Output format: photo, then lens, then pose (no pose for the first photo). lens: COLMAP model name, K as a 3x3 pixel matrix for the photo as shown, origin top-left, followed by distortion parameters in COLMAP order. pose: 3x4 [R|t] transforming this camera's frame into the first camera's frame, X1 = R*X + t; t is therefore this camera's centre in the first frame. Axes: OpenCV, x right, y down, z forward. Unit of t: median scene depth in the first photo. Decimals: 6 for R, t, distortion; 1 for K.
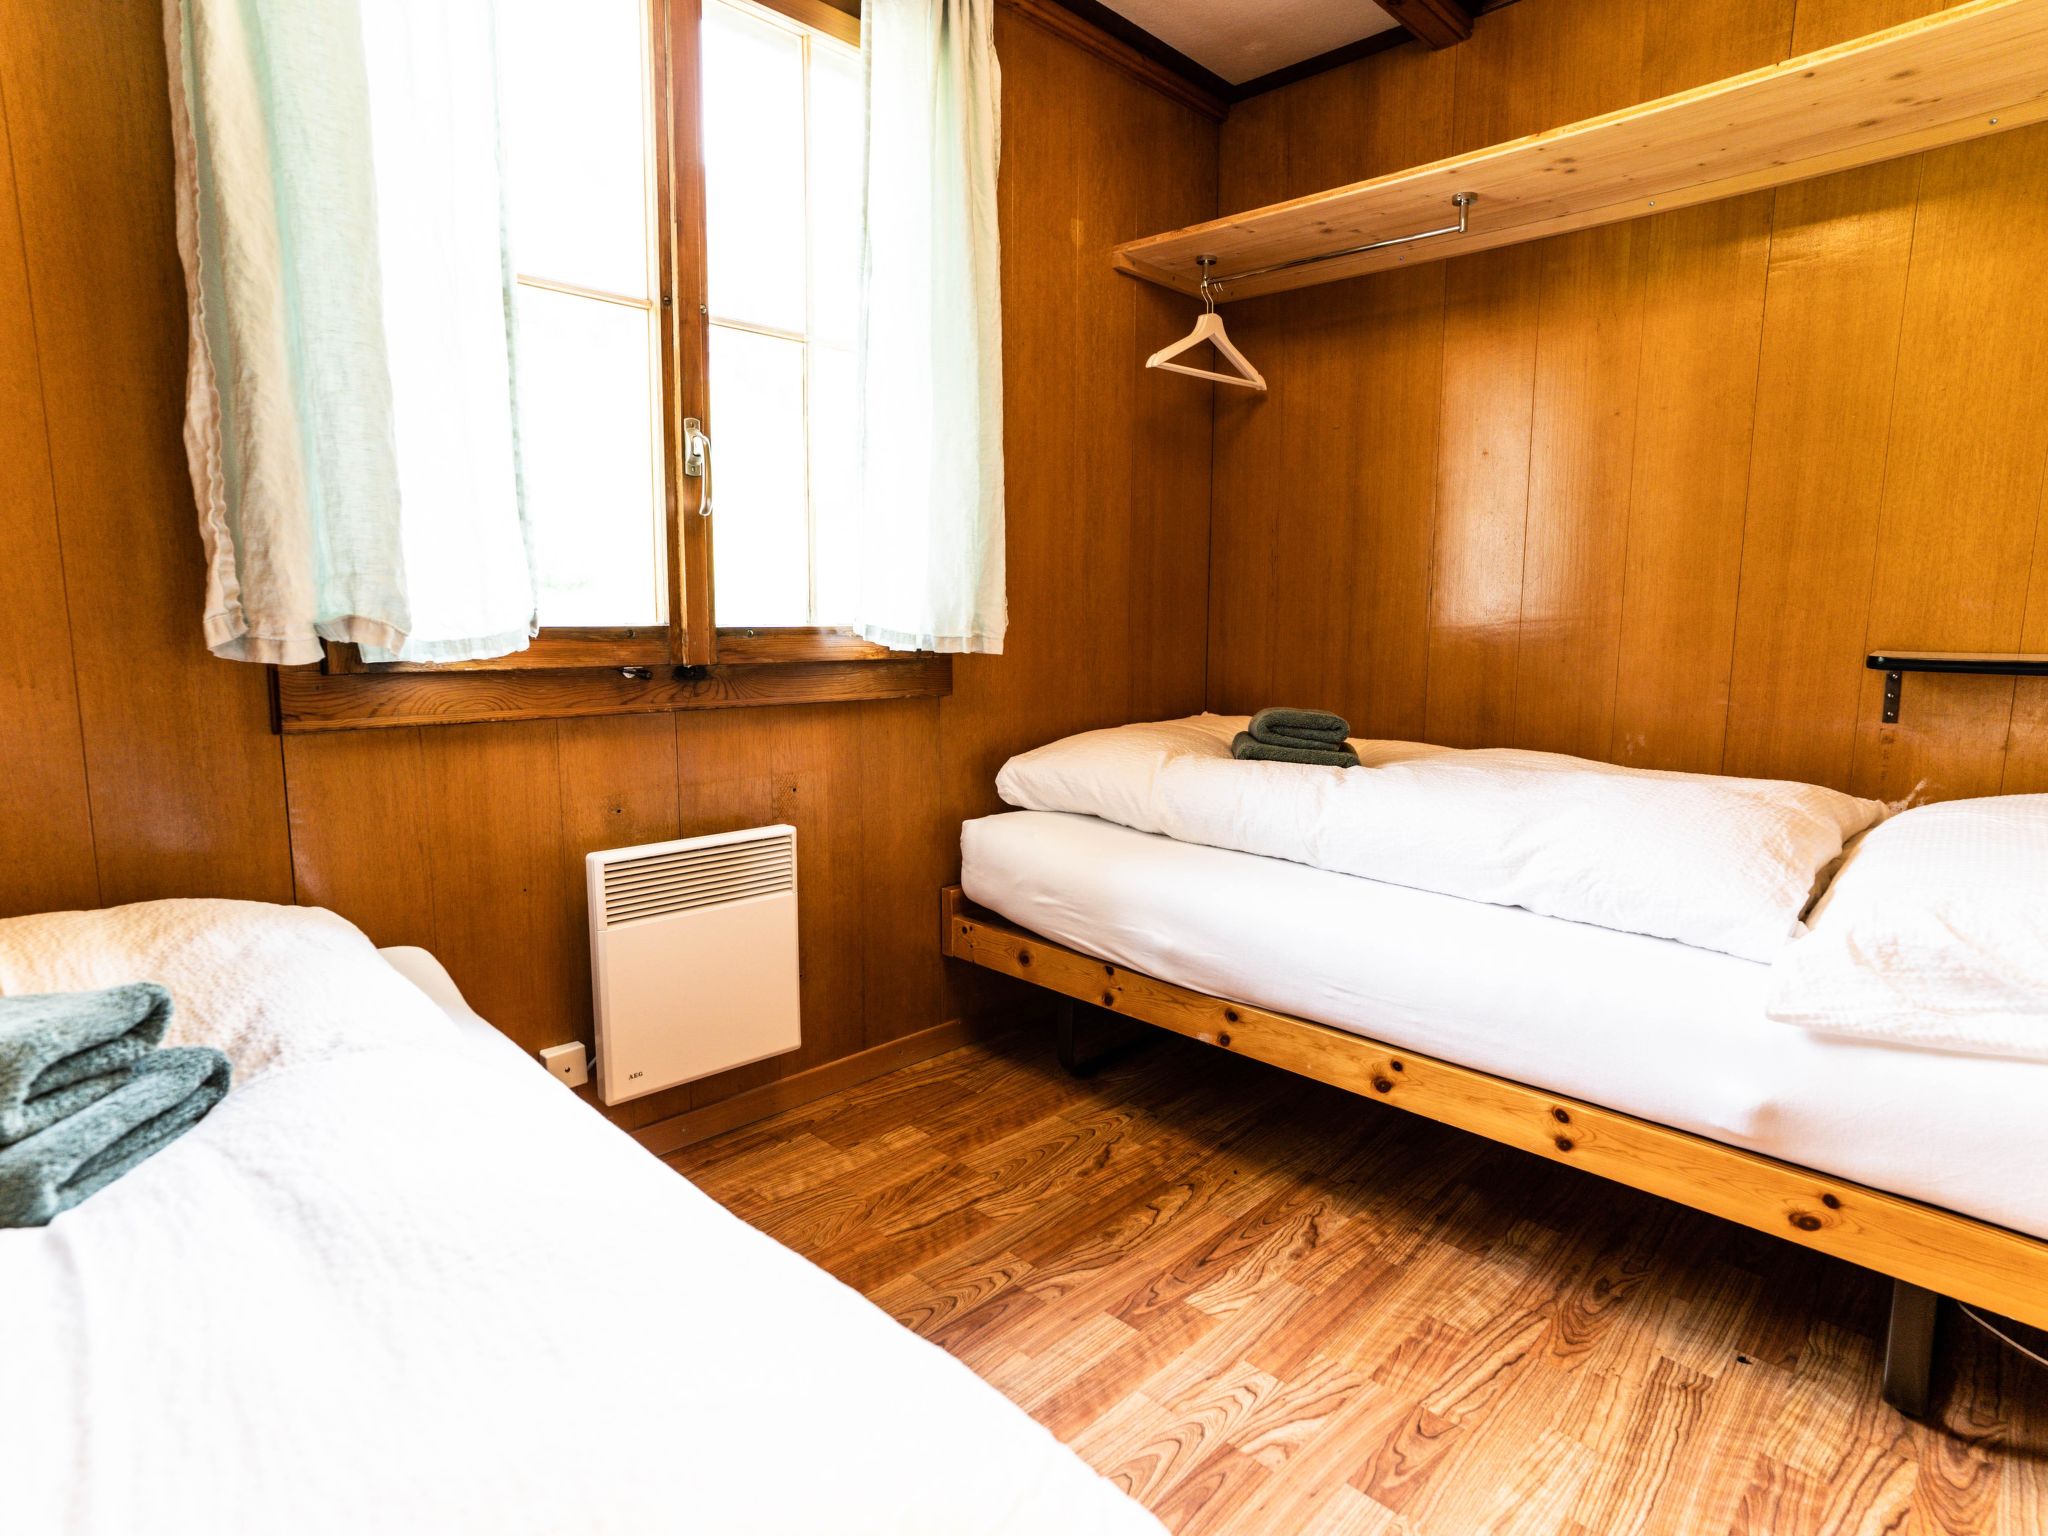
lens RADIAL K [[1122.5, 0, 1023.0], [0, 1122.5, 763.5], [0, 0, 1]] dist [-0.072500, 0.055036]
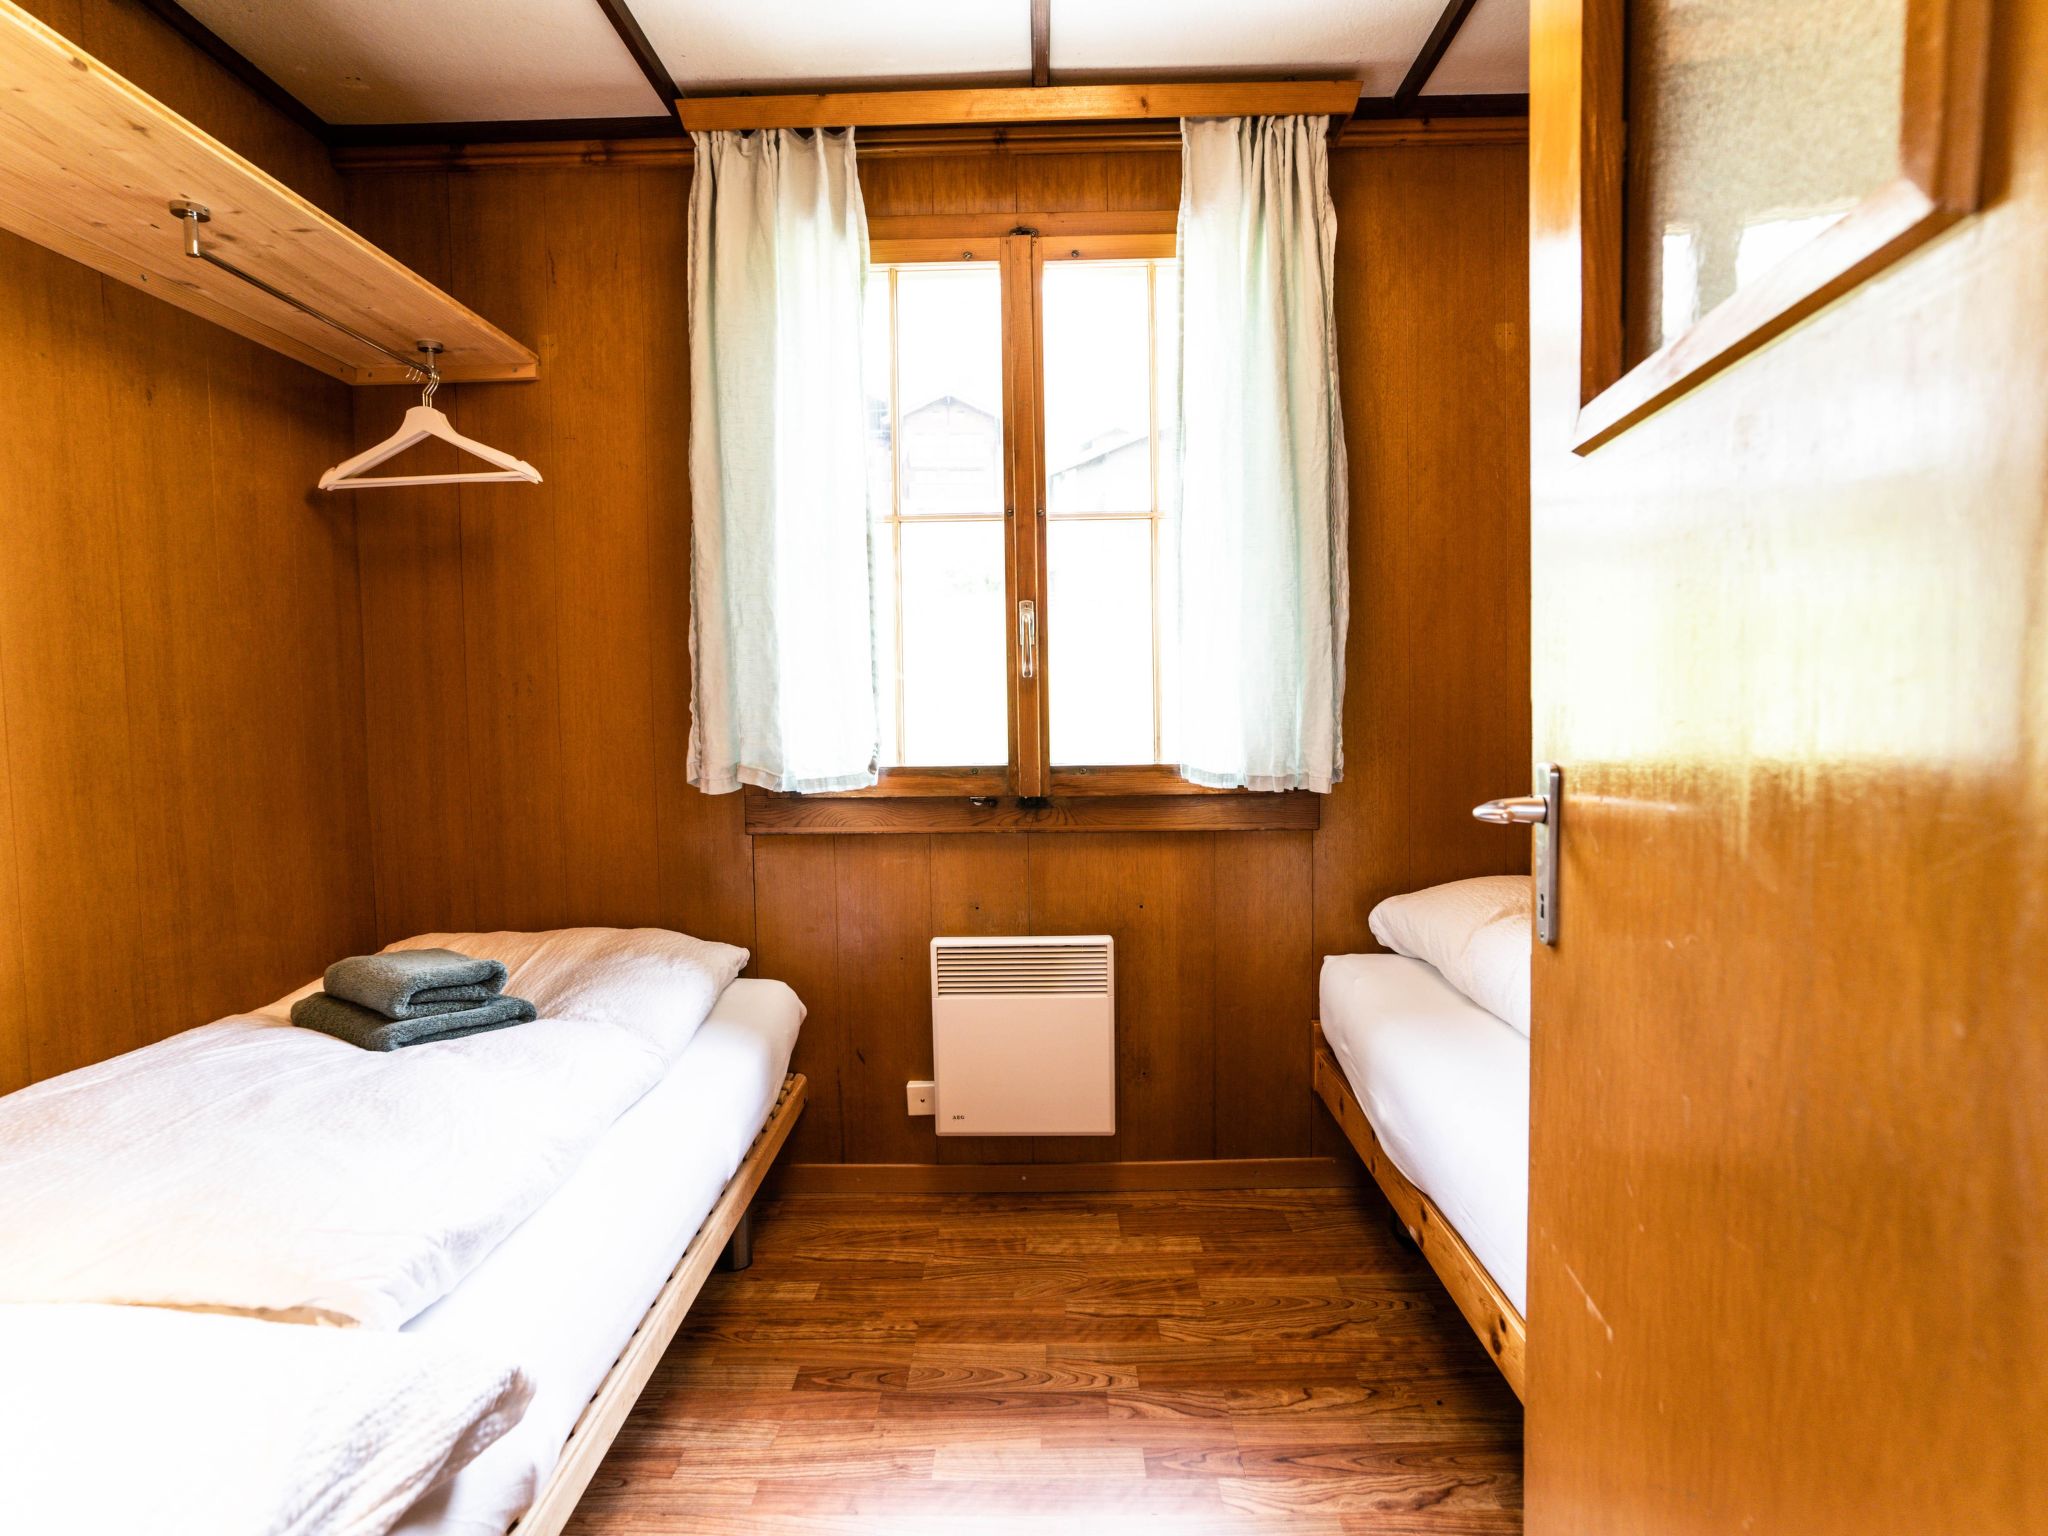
lens RADIAL K [[1122.5, 0, 1023.0], [0, 1122.5, 763.5], [0, 0, 1]] dist [-0.072500, 0.055036]
pose [[0.681673, 0.015484, -0.731493, 0.607270], [-0.074891, 0.996001, -0.048708, -0.063185], [0.727814, 0.087985, 0.680107, 0.144706]]
